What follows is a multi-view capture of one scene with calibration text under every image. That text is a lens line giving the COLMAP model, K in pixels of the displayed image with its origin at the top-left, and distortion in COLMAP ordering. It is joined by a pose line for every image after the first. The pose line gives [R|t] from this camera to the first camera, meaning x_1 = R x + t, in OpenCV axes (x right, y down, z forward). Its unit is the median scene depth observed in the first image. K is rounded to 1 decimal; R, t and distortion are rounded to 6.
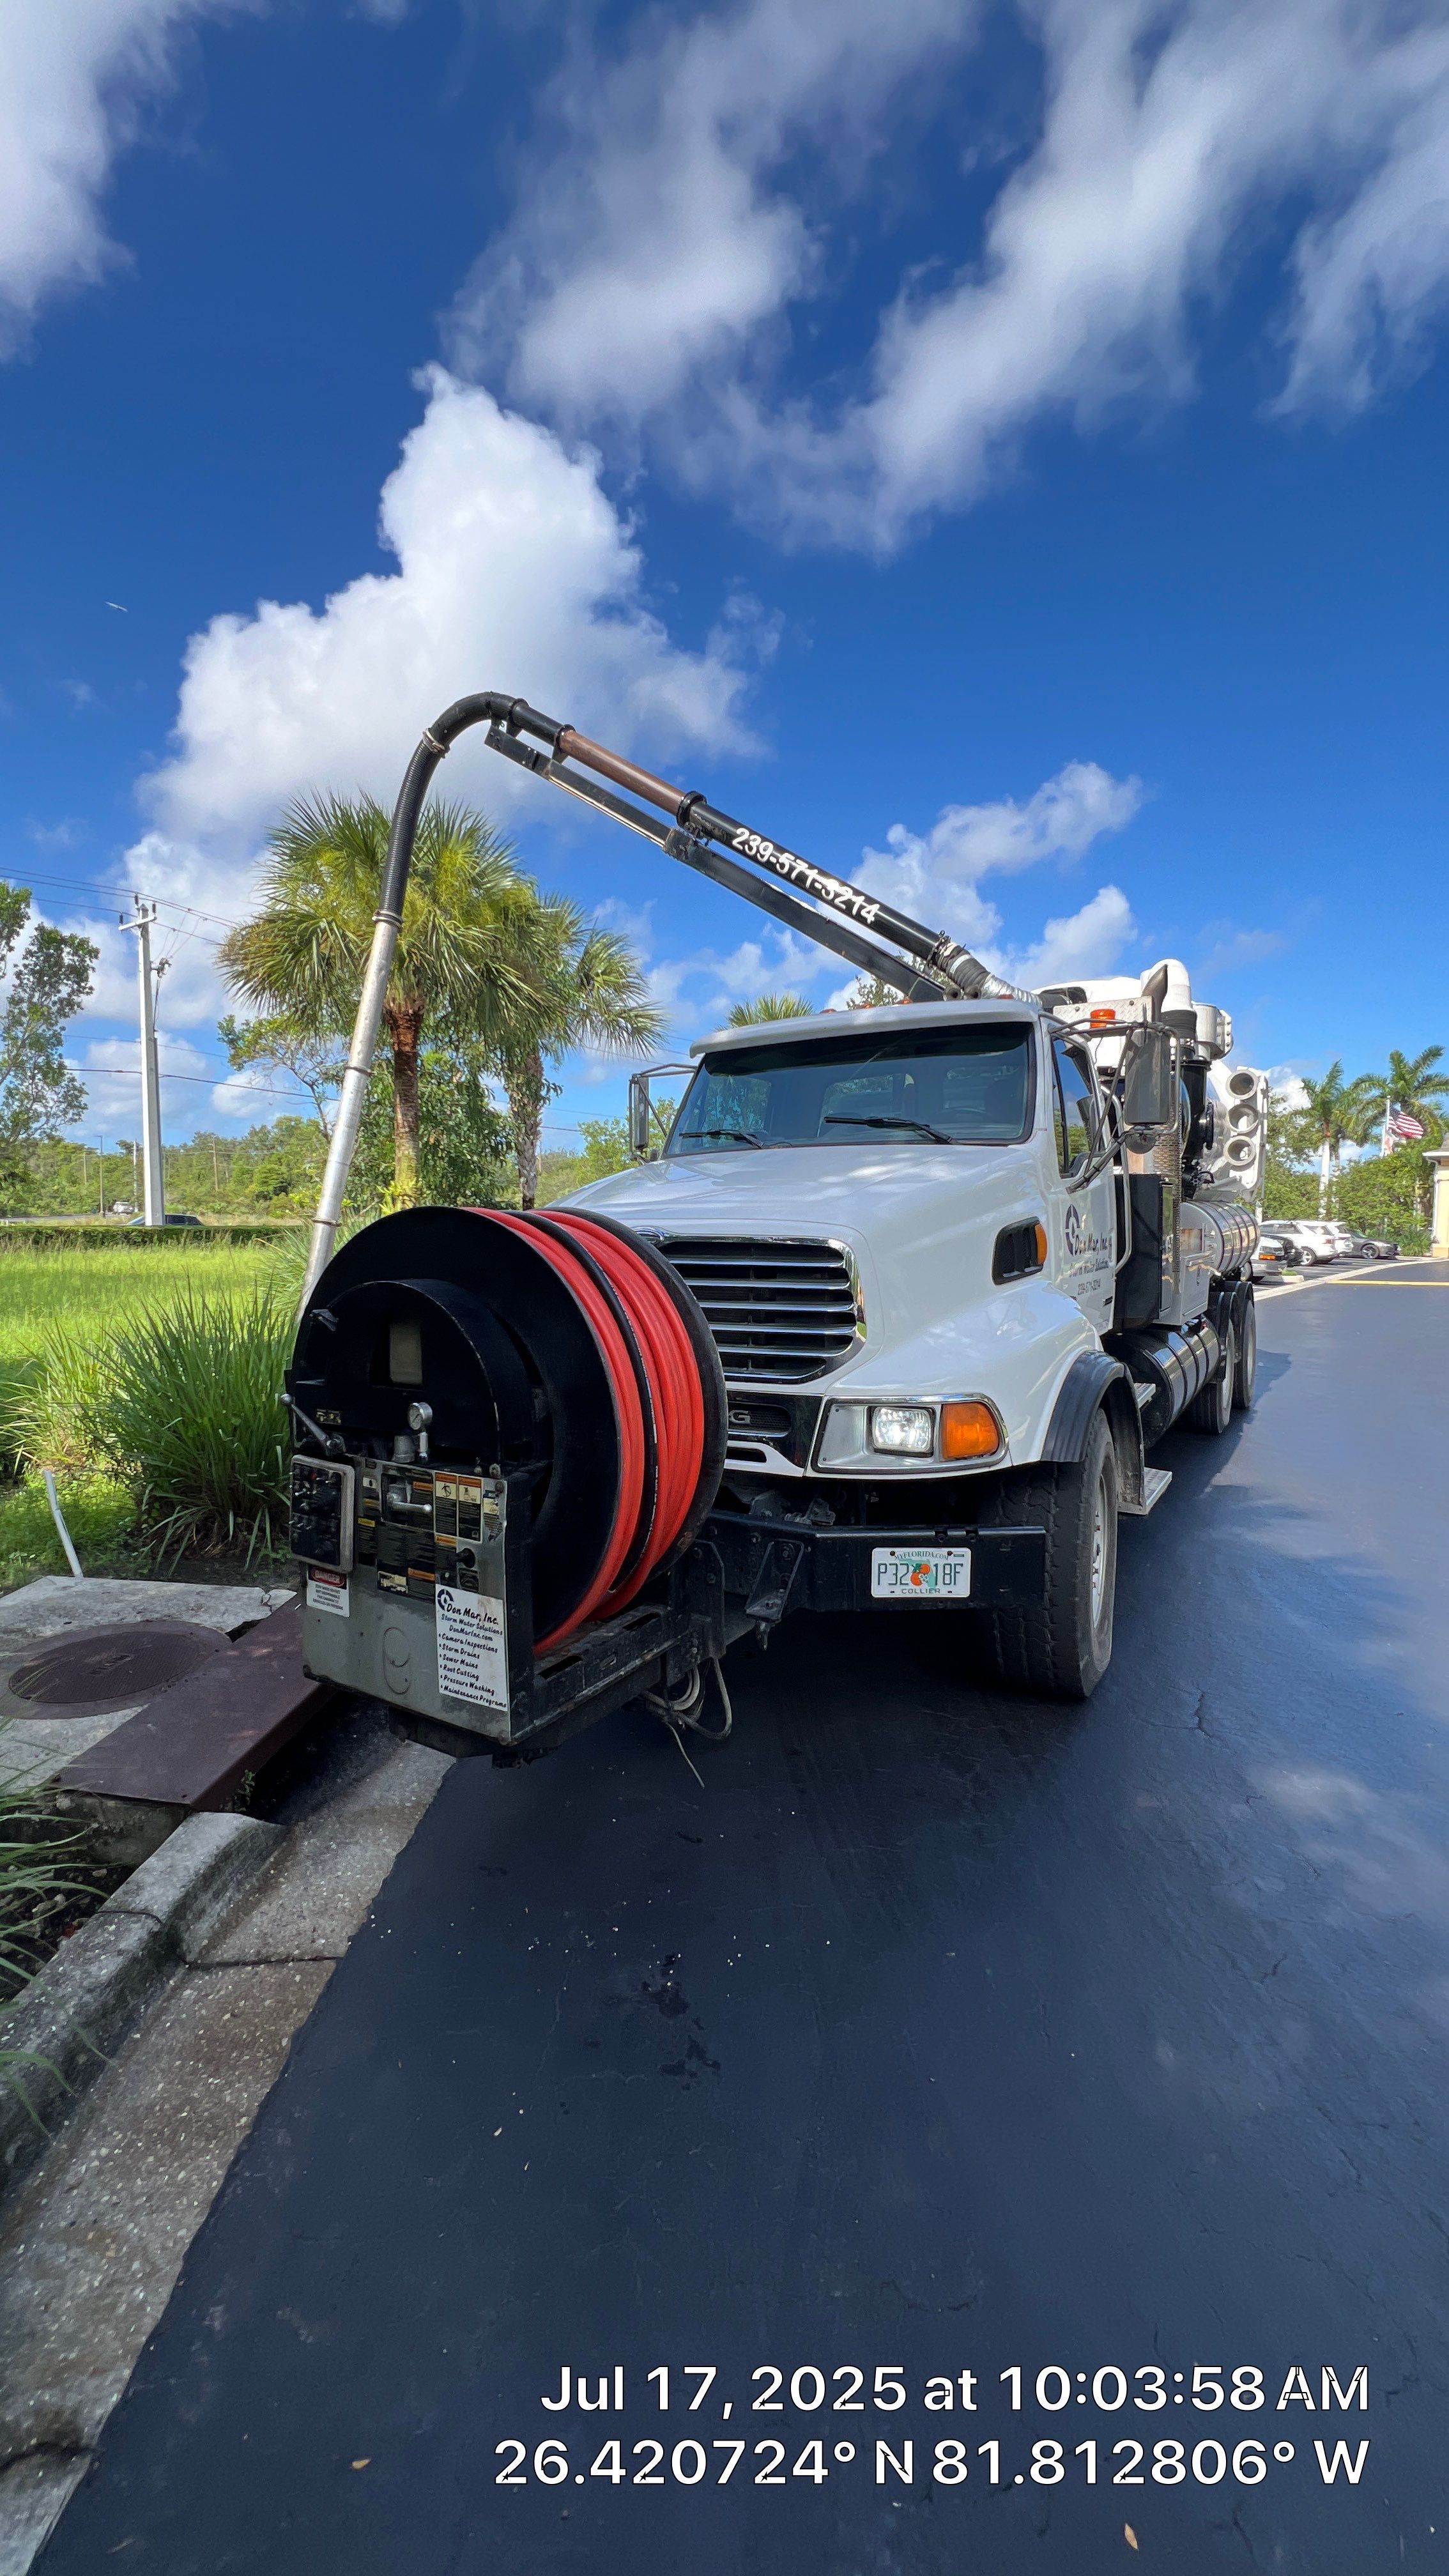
lens RADIAL K [[1034.1, 0, 724.7], [0, 1034.1, 1283.5], [0, 0, 1]] dist [-0.002639, 0.000764]
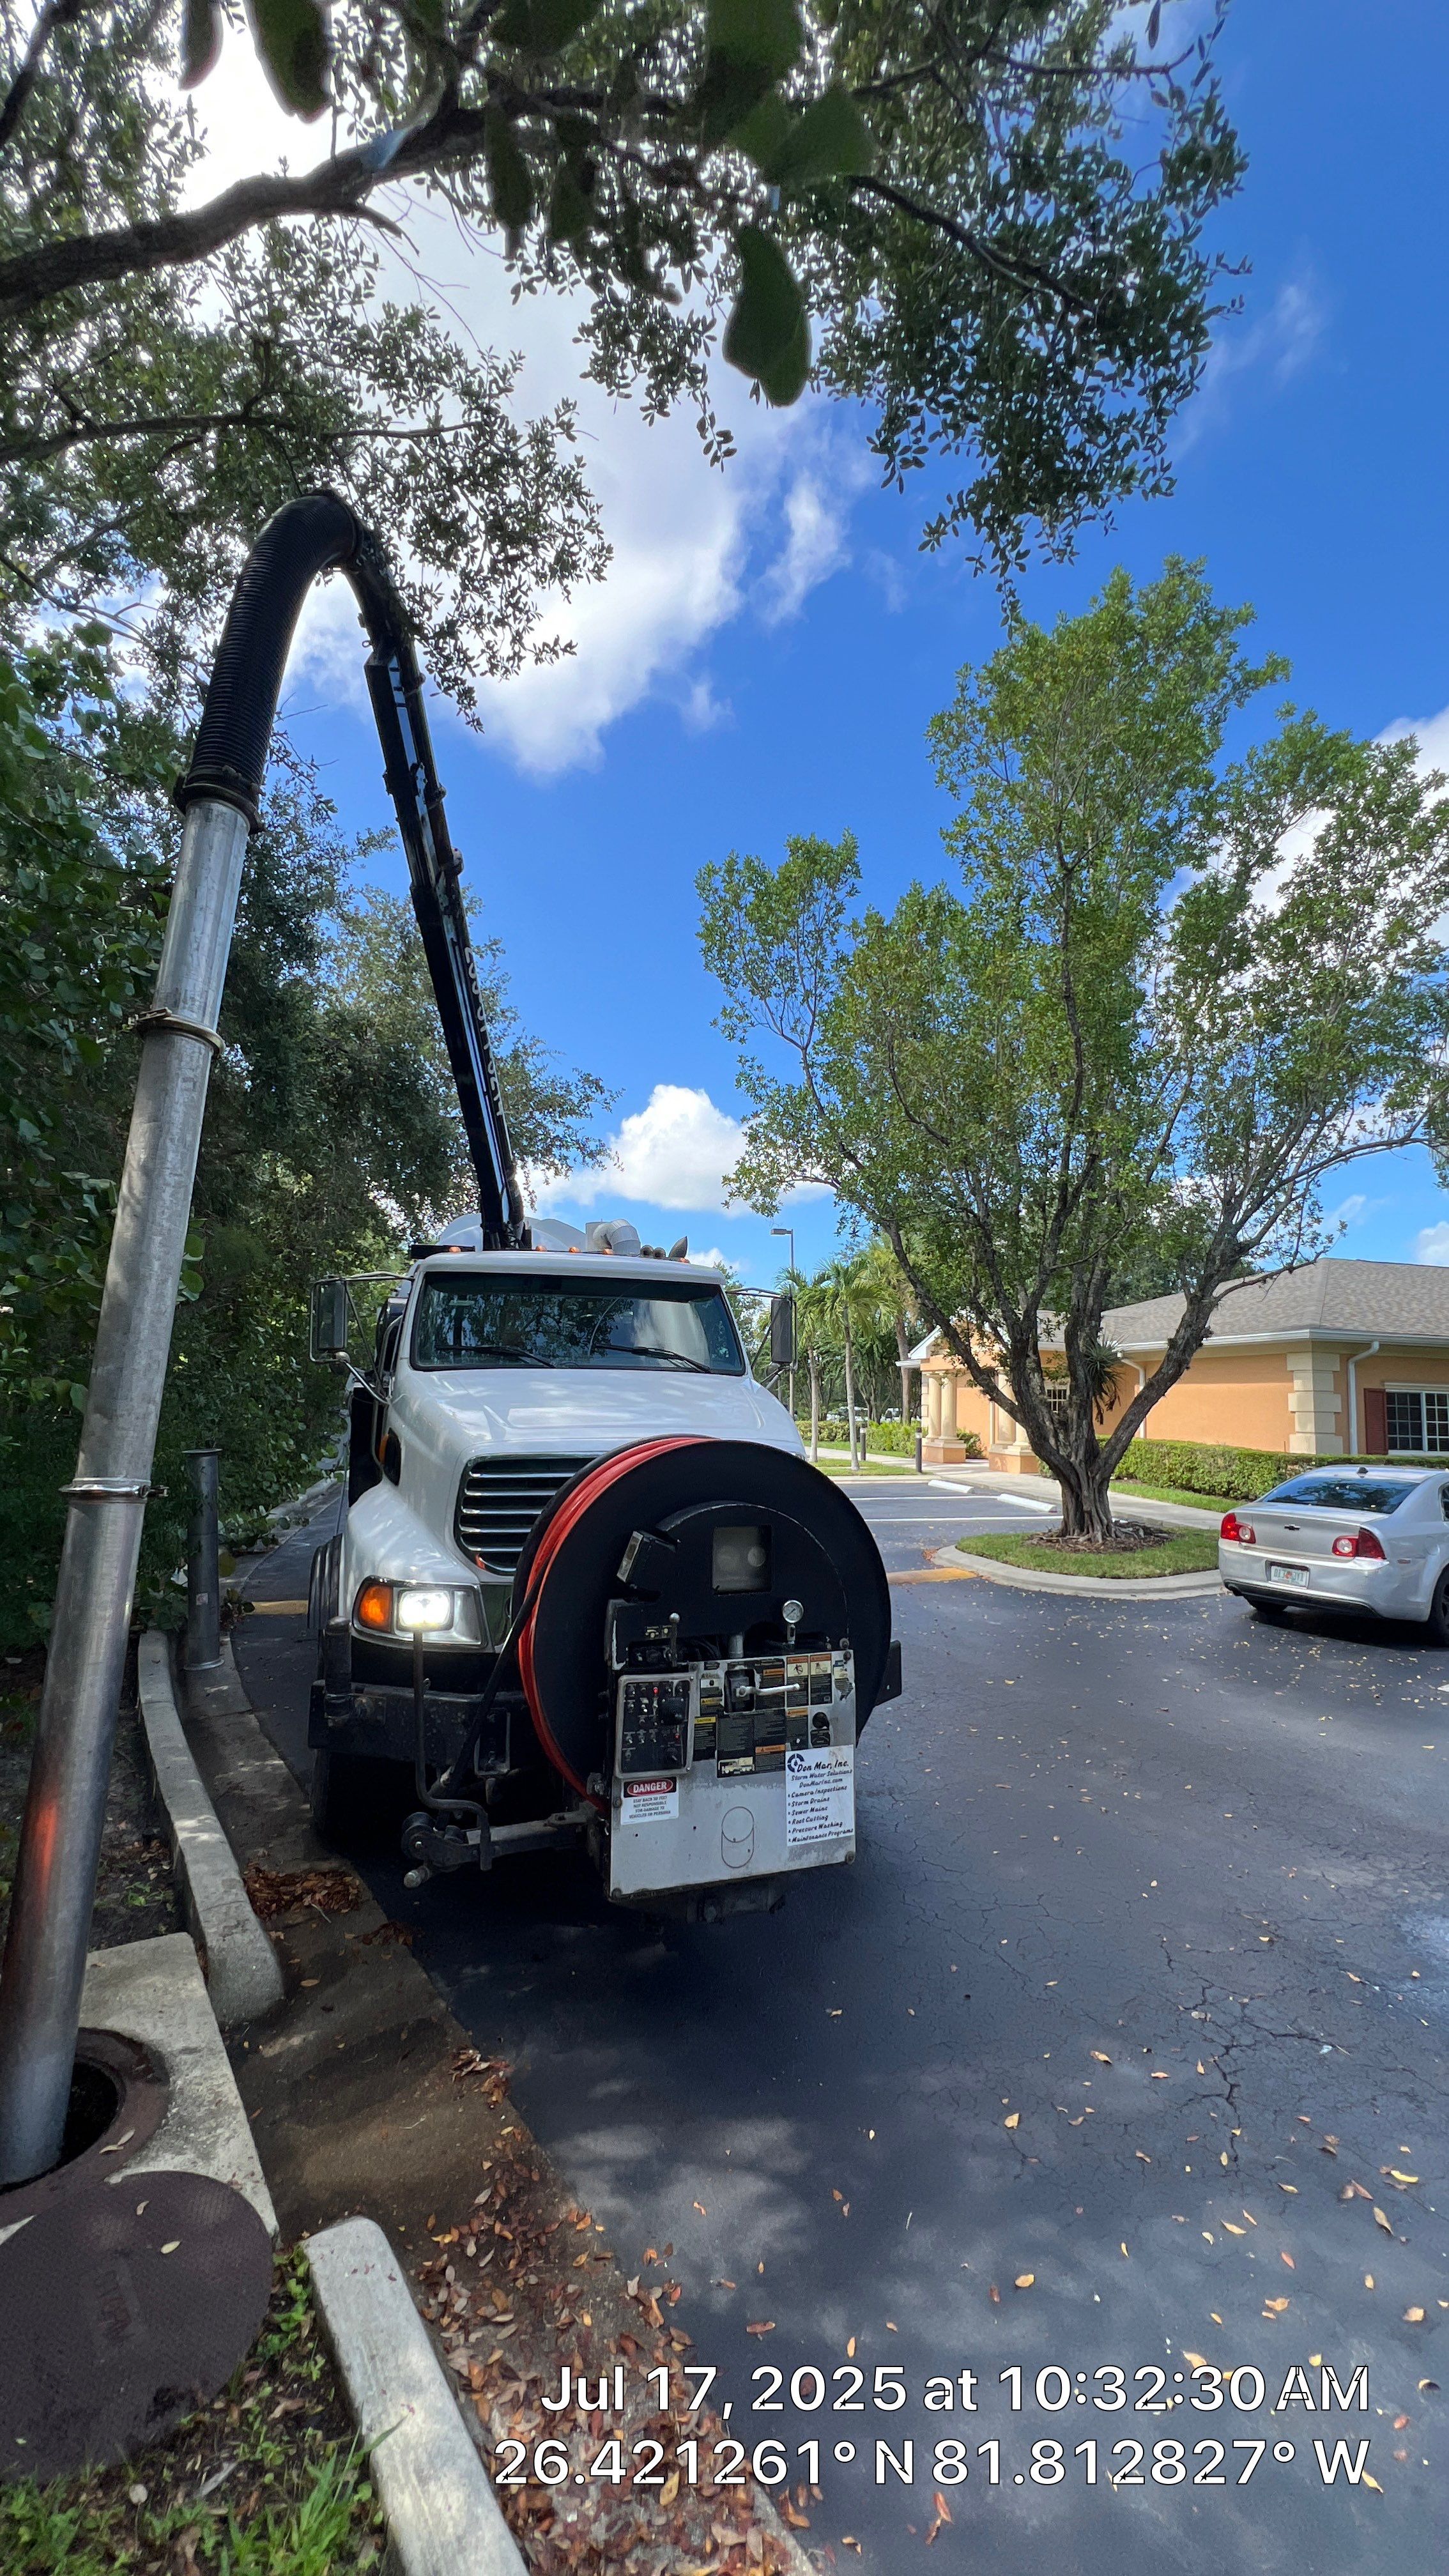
lens RADIAL K [[1034.1, 0, 724.7], [0, 1034.1, 1283.5], [0, 0, 1]] dist [-0.002639, 0.000764]
pose [[0.639602, 0.096254, 0.762656, -1.292710], [0.035166, 0.987427, -0.154114, -0.073074], [-0.767901, 0.125392, 0.628176, 0.204653]]
